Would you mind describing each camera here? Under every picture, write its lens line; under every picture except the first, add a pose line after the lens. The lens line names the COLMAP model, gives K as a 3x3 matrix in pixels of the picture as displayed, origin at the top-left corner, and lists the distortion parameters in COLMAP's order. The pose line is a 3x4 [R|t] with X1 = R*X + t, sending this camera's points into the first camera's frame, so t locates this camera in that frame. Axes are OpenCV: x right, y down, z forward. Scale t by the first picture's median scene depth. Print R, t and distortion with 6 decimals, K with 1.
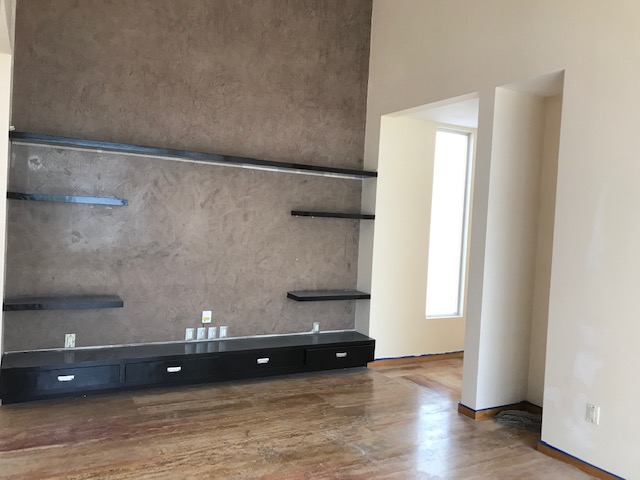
lens RADIAL K [[530.4, 0, 318.6], [0, 530.4, 236.7], [0, 0, 1]] dist [0.040884, -0.014303]
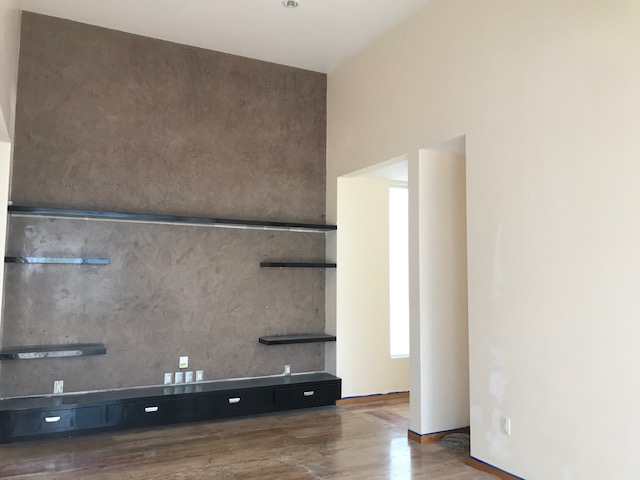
lens RADIAL K [[530.4, 0, 318.6], [0, 530.4, 236.7], [0, 0, 1]] dist [0.040884, -0.014303]
pose [[0.998837, -0.045295, -0.016541, 0.101982], [0.043222, 0.993057, -0.109407, 0.025324], [0.021382, 0.108565, 0.993859, -0.126499]]
